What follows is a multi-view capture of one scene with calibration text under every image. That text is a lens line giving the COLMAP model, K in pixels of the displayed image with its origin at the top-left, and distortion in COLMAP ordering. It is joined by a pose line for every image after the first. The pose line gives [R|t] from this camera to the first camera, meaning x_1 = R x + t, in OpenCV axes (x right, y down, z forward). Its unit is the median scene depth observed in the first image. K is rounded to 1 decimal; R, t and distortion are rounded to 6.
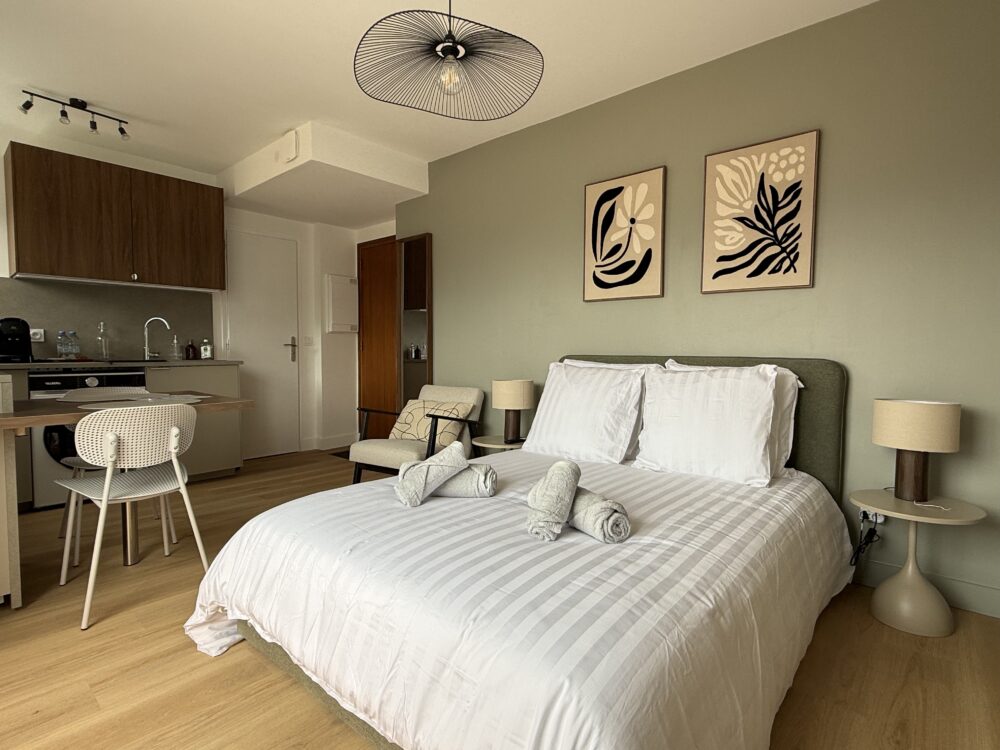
lens RADIAL K [[516.9, 0, 500.0], [0, 516.9, 375.0], [0, 0, 1]] dist [-0.003034, -0.000362]
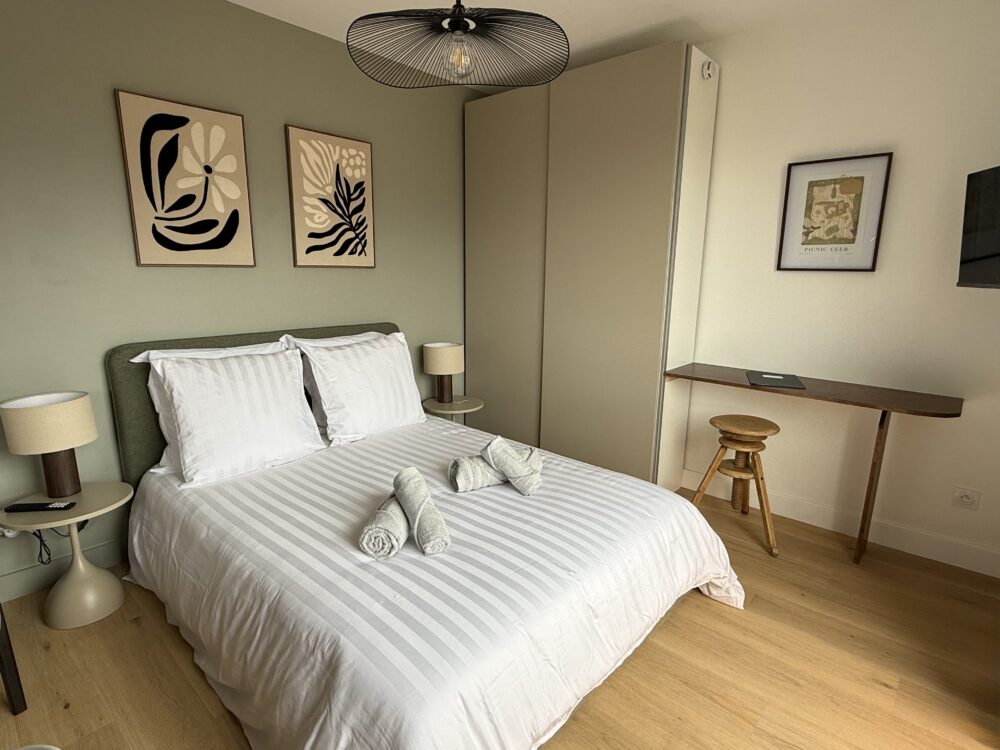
lens RADIAL K [[516.9, 0, 500.0], [0, 516.9, 375.0], [0, 0, 1]] dist [-0.003034, -0.000362]
pose [[0.015795, -0.205163, 0.978600, -0.696241], [0.039496, 0.978087, 0.204417, -0.152731], [-0.999095, 0.035422, 0.023552, 0.627156]]
